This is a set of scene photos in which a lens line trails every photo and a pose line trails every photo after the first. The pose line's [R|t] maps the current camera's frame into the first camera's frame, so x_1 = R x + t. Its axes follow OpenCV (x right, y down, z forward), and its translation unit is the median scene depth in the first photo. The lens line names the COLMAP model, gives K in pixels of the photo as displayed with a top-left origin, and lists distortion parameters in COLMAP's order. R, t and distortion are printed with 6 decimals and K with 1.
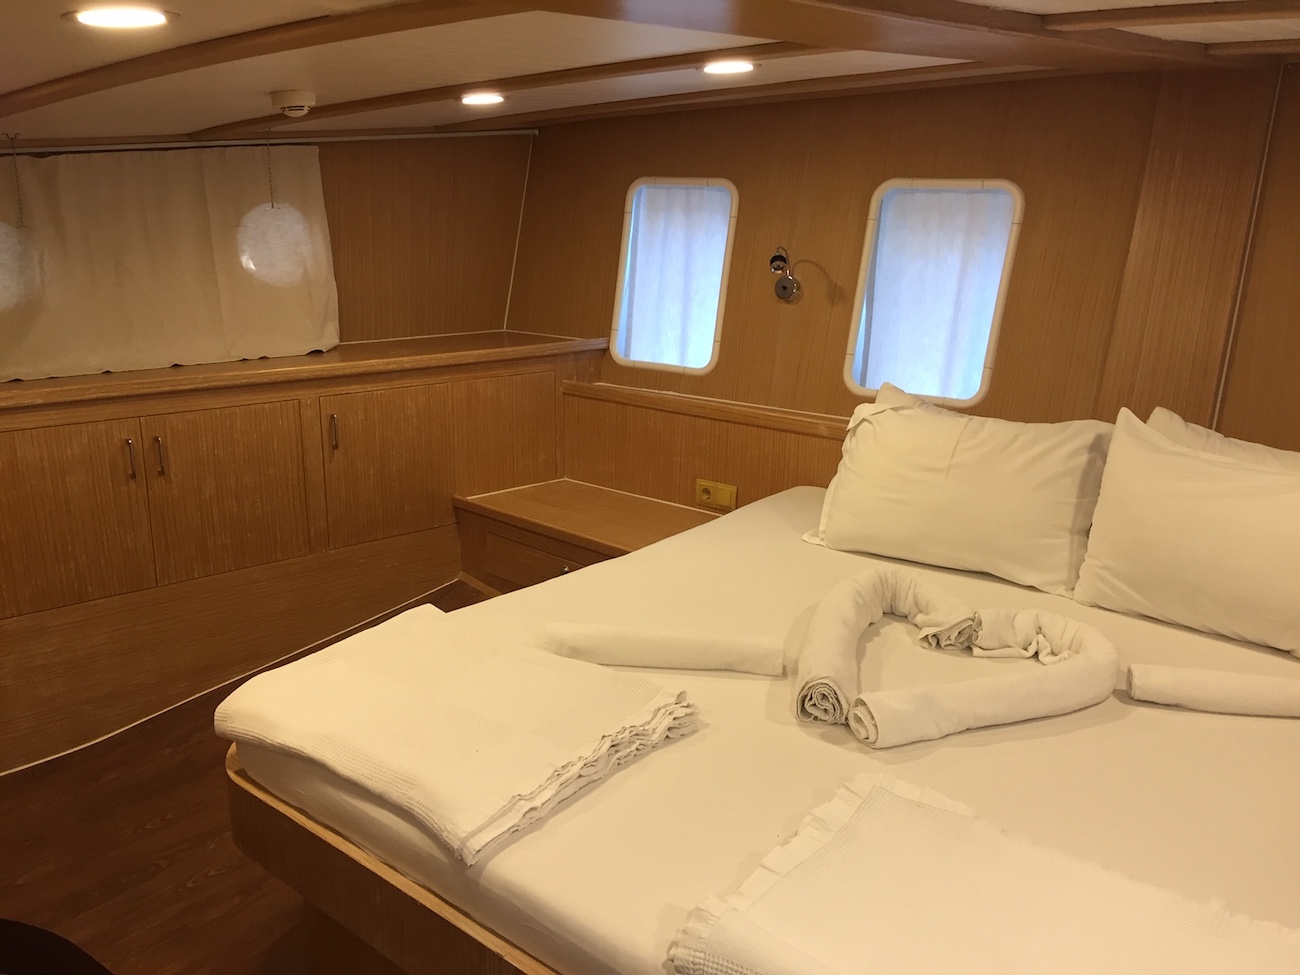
lens RADIAL K [[1090.9, 0, 650.0], [0, 1090.9, 487.5], [0, 0, 1]] dist [0.011916, -0.003837]
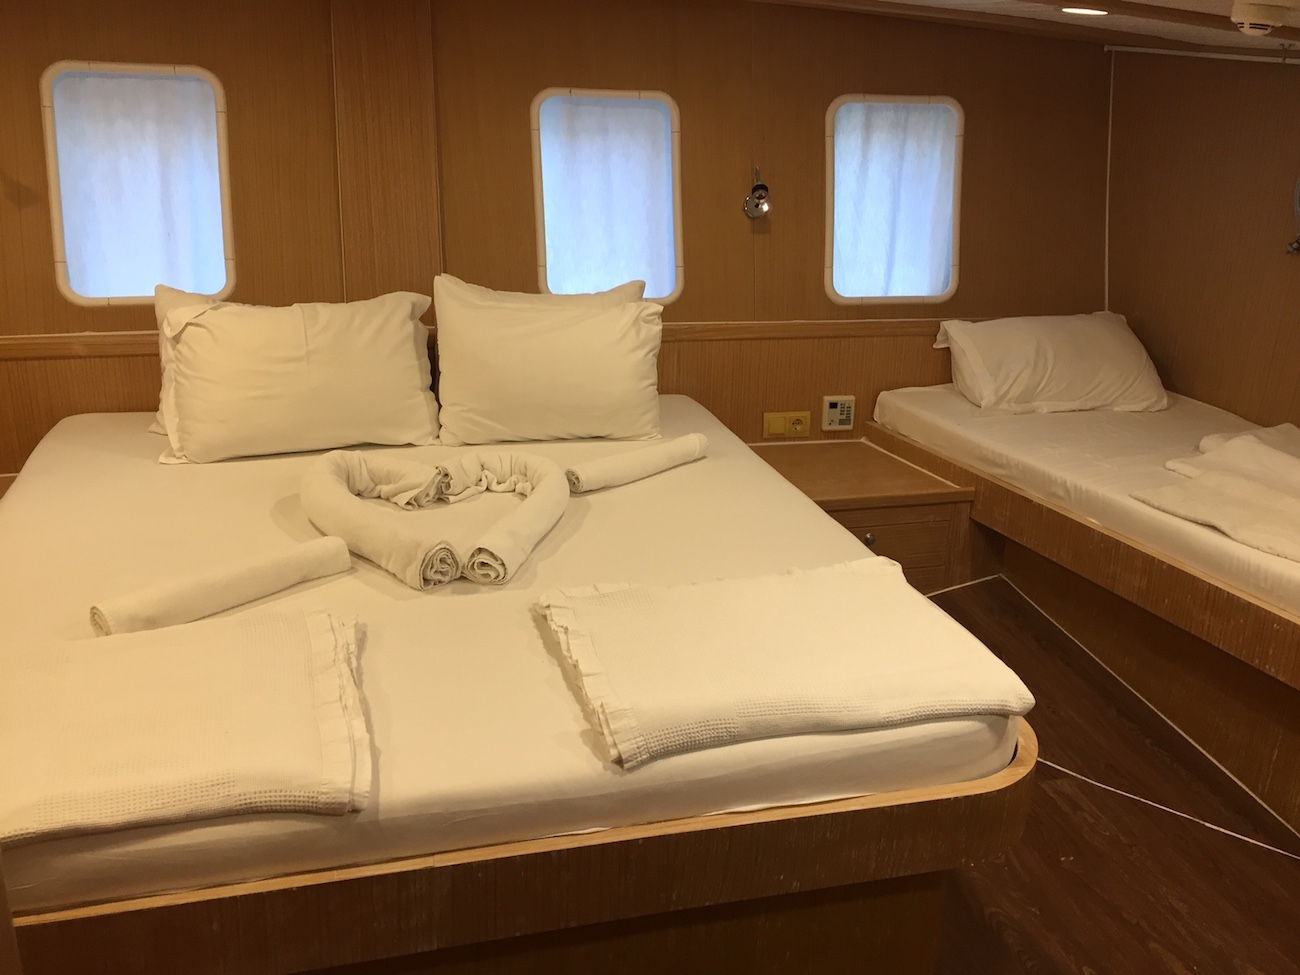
lens RADIAL K [[1104.0, 0, 653.0], [0, 1104.0, 470.8], [0, 0, 1]] dist [0.046648, -0.082590]
pose [[0.565146, -0.258625, 0.783405, -0.434674], [0.190860, 0.964818, 0.180829, -0.043449], [-0.802610, 0.047326, 0.594624, 0.122277]]
